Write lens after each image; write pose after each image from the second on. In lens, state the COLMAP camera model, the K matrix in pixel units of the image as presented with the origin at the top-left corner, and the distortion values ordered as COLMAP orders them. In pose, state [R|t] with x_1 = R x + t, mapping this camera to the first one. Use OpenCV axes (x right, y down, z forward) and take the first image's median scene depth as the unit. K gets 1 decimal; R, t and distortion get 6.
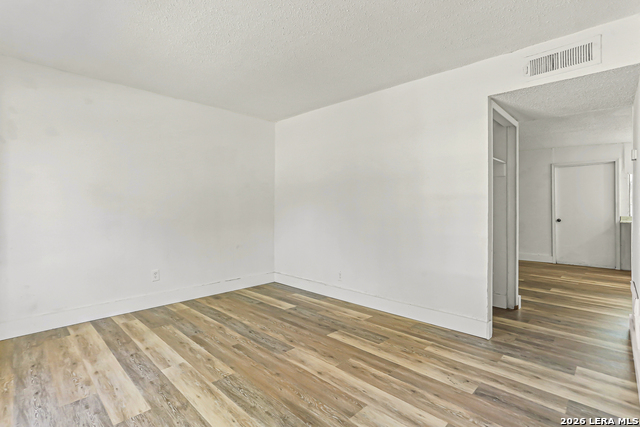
lens RADIAL K [[312.5, 0, 317.0], [0, 312.5, 211.4], [0, 0, 1]] dist [-0.044103, 0.020294]
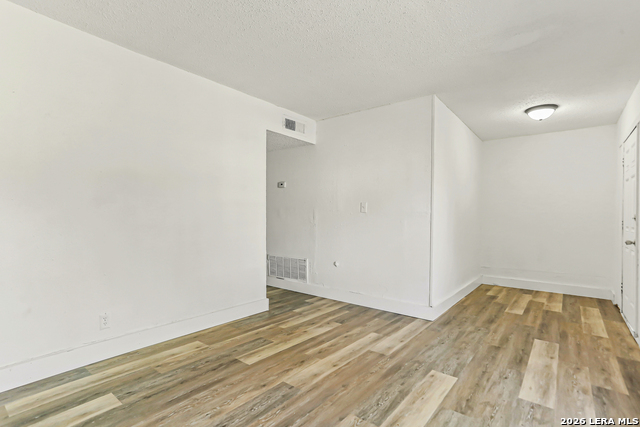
lens RADIAL K [[312.5, 0, 317.0], [0, 312.5, 211.4], [0, 0, 1]] dist [-0.044103, 0.020294]
pose [[-0.099230, 0.008953, 0.995024, -0.973664], [0.002180, 0.999959, -0.008780, -0.014875], [-0.995062, 0.001298, -0.099245, 1.051655]]
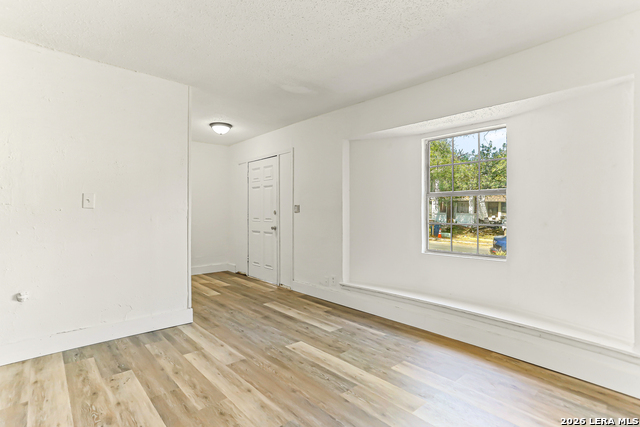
lens RADIAL K [[312.5, 0, 317.0], [0, 312.5, 211.4], [0, 0, 1]] dist [-0.044103, 0.020294]
pose [[-0.997960, -0.008832, 0.063232, -0.224122], [-0.008566, 0.999953, 0.004475, -0.022392], [-0.063269, 0.003925, -0.997989, 1.716918]]
